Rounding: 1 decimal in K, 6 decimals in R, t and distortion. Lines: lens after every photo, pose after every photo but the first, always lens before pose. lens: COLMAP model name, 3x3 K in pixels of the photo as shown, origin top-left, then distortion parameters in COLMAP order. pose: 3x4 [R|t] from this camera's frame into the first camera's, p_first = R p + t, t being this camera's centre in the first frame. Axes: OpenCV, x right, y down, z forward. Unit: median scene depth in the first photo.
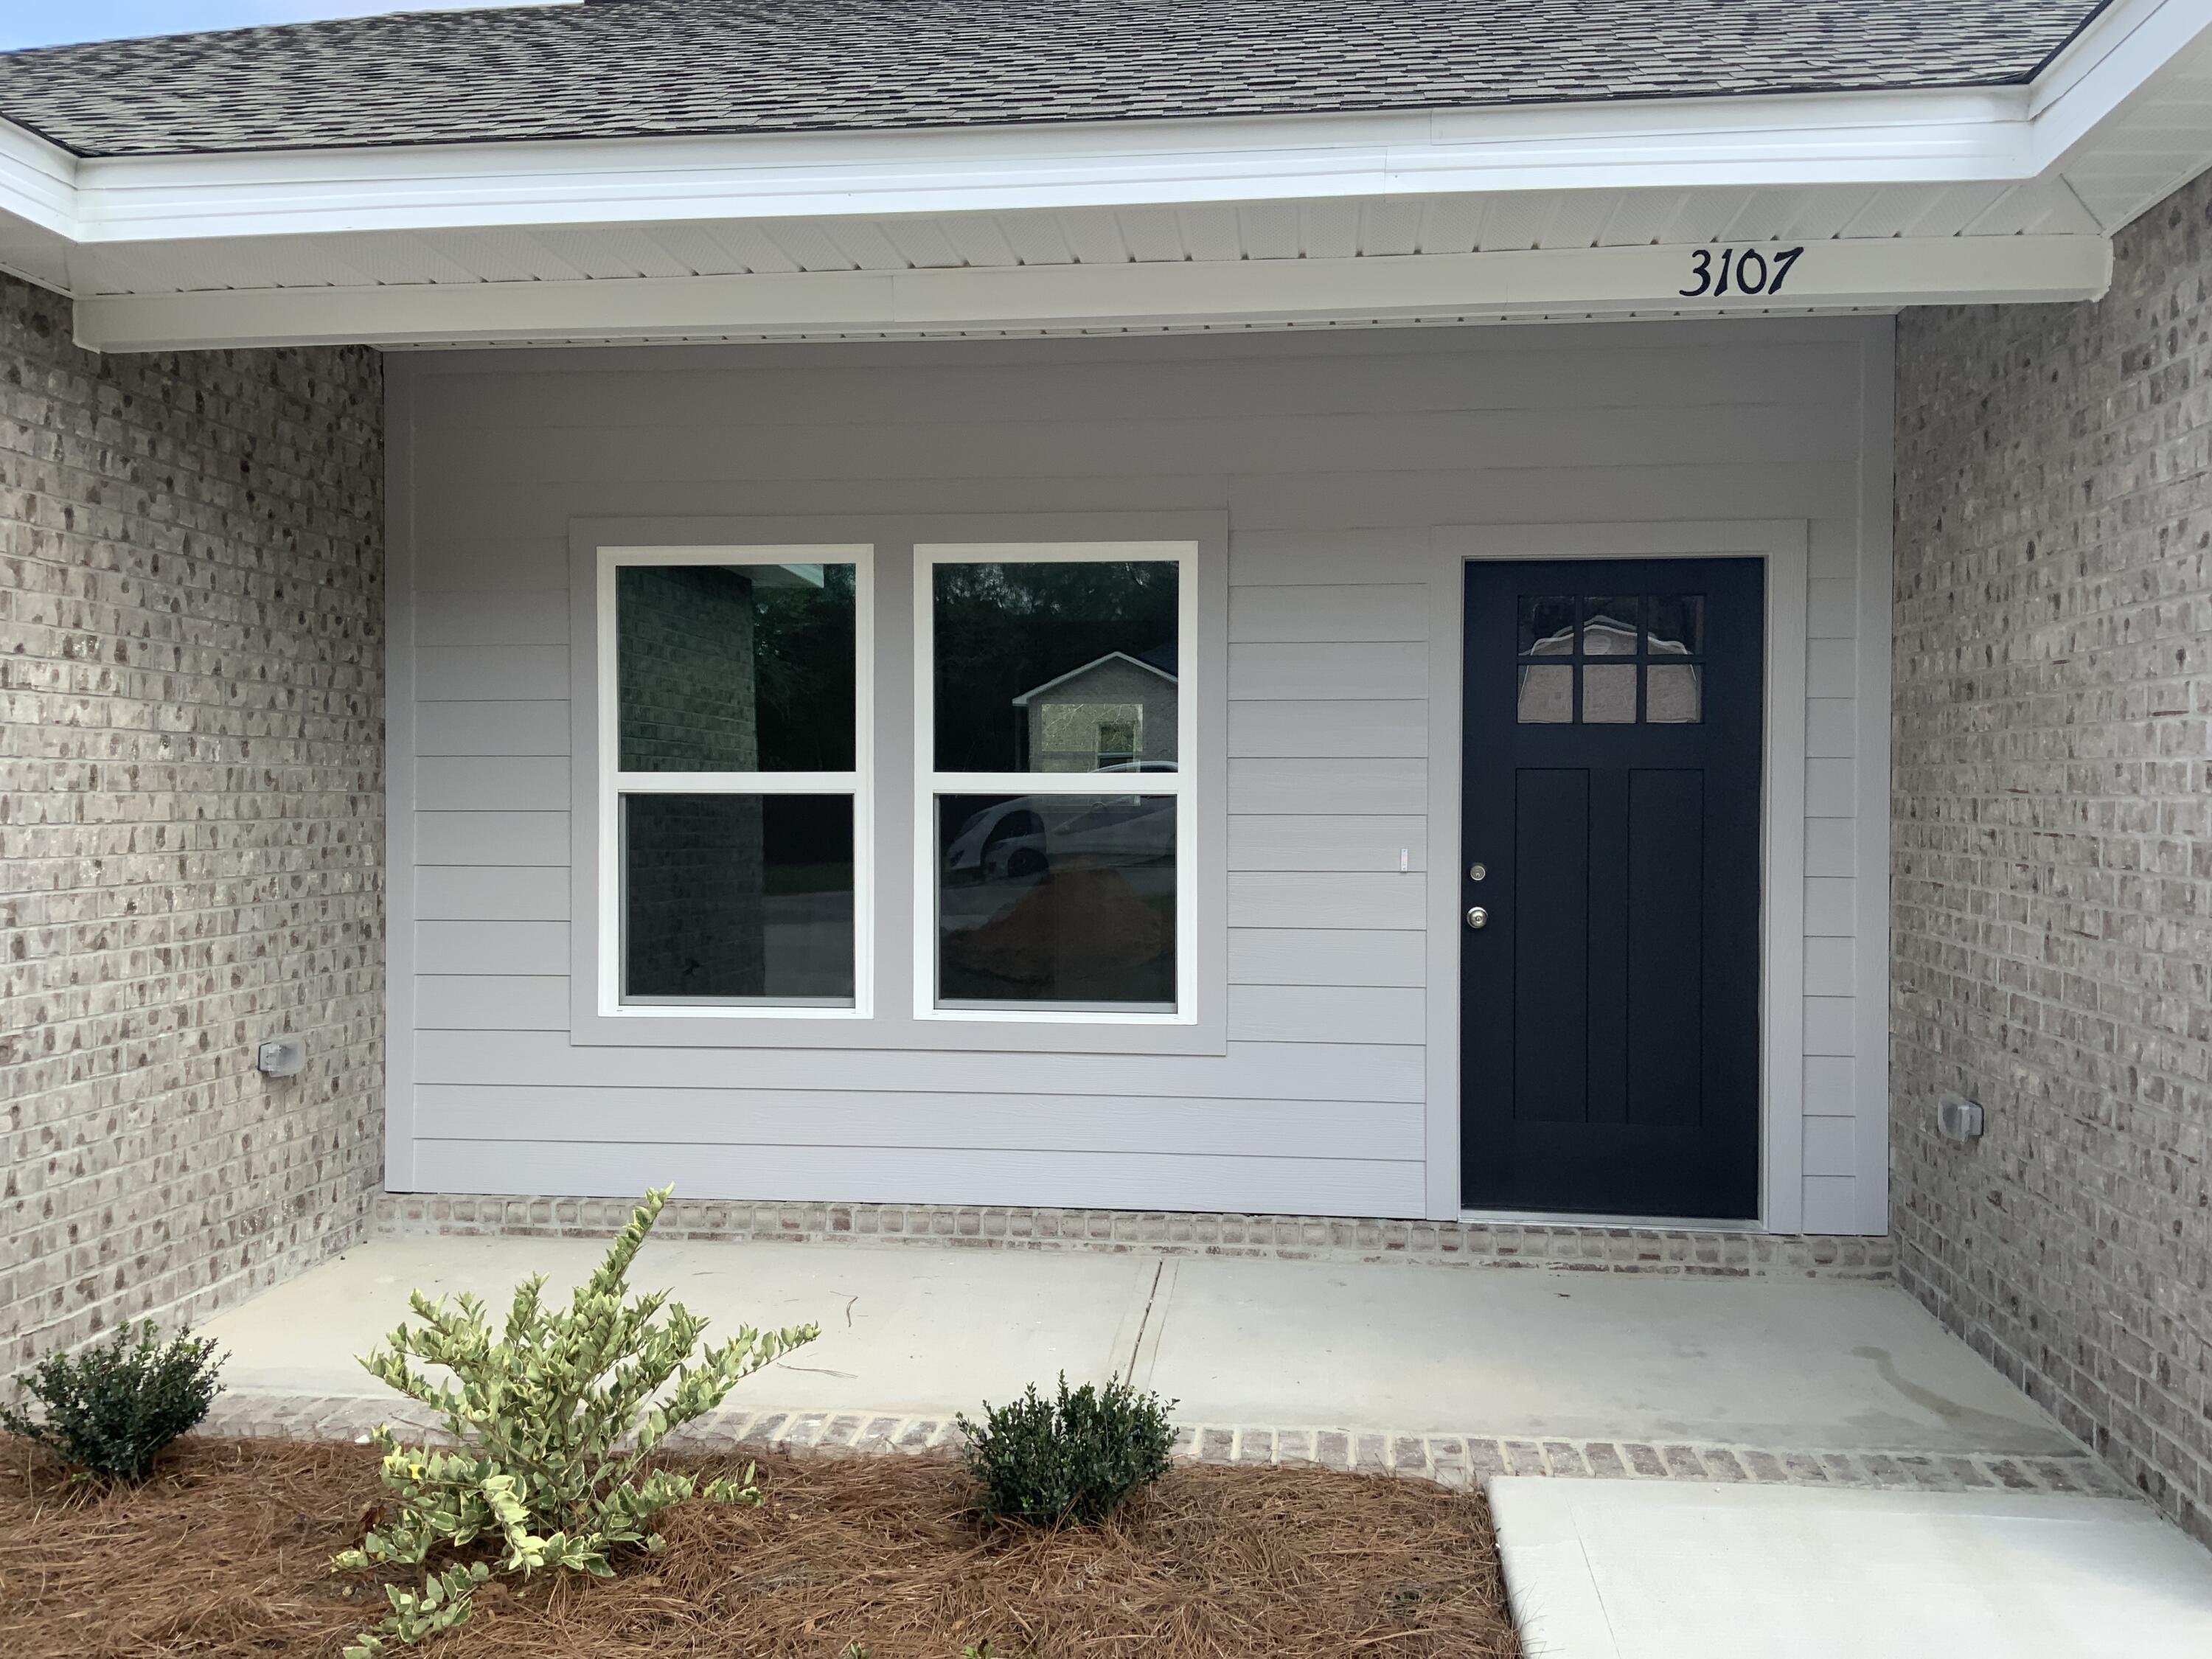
lens RADIAL K [[1835.3, 0, 1109.6], [0, 1835.3, 822.4], [0, 0, 1]] dist [0.005116, -0.002497]
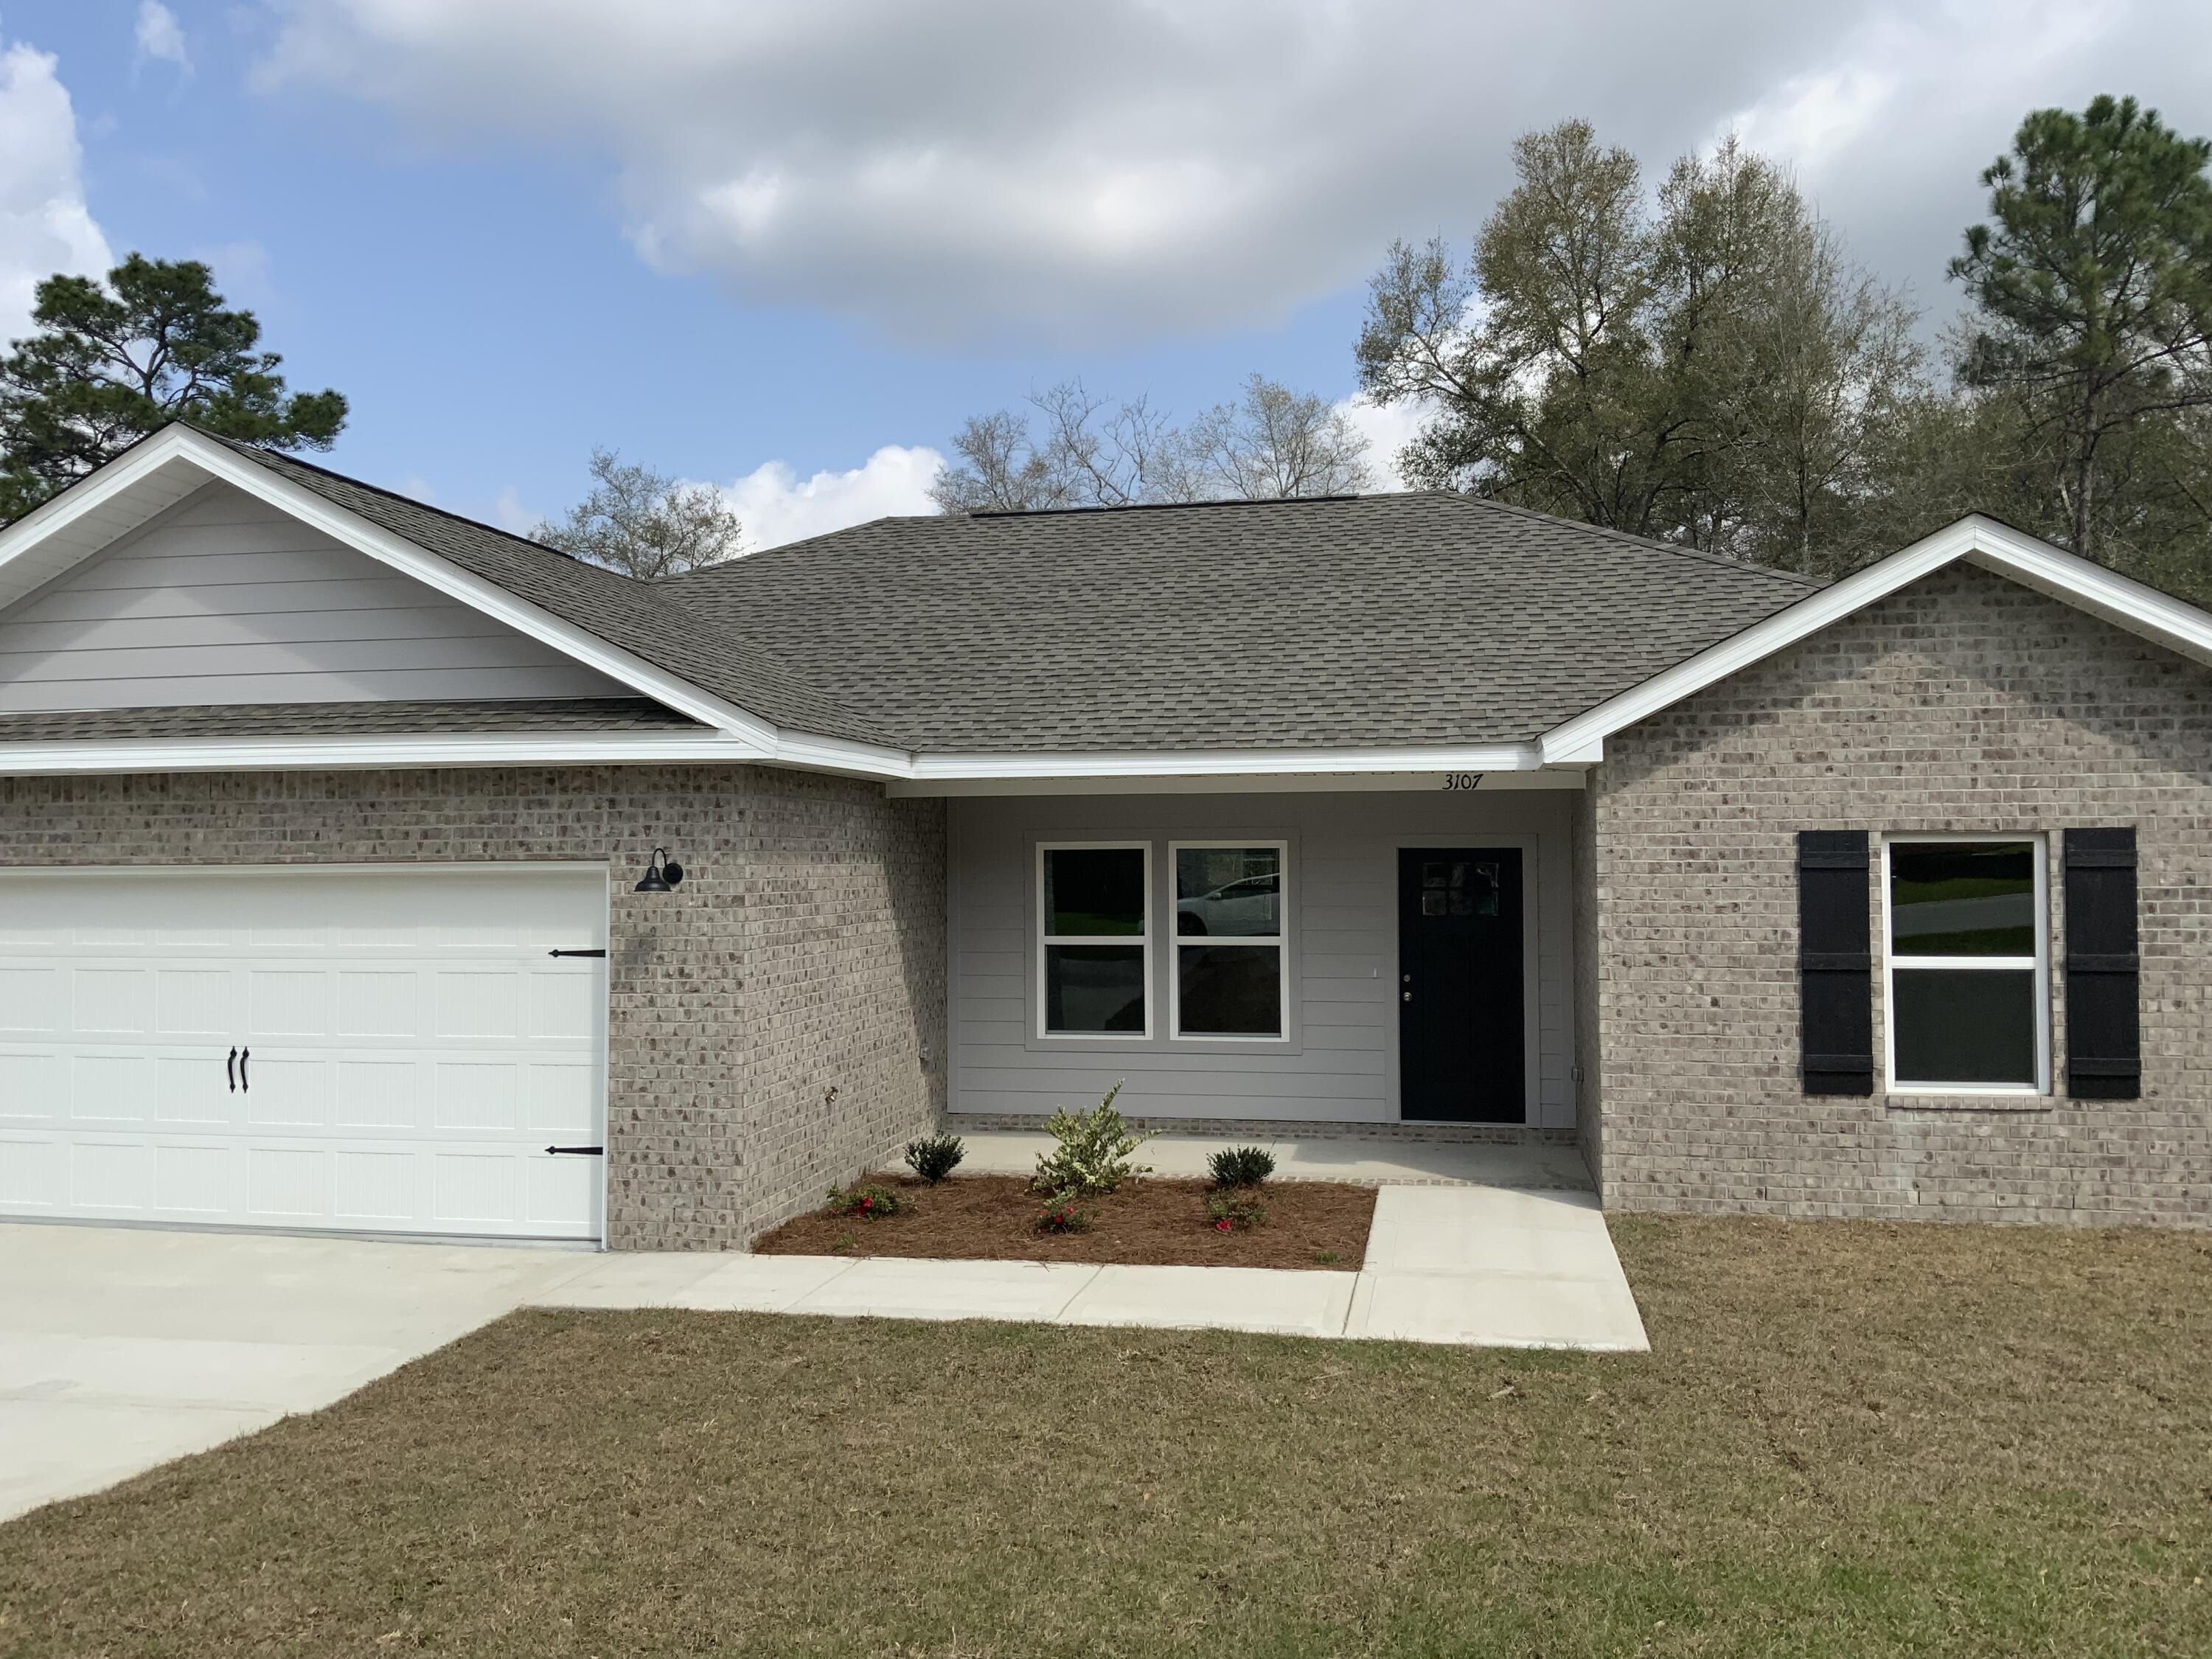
lens RADIAL K [[1835.3, 0, 1096.6], [0, 1835.3, 831.9], [0, 0, 1]] dist [0.005116, -0.002497]
pose [[0.996054, -0.008975, -0.088291, 0.011005], [0.006498, 0.999578, -0.028305, -0.096017], [0.088508, 0.027619, 0.995693, -1.389276]]
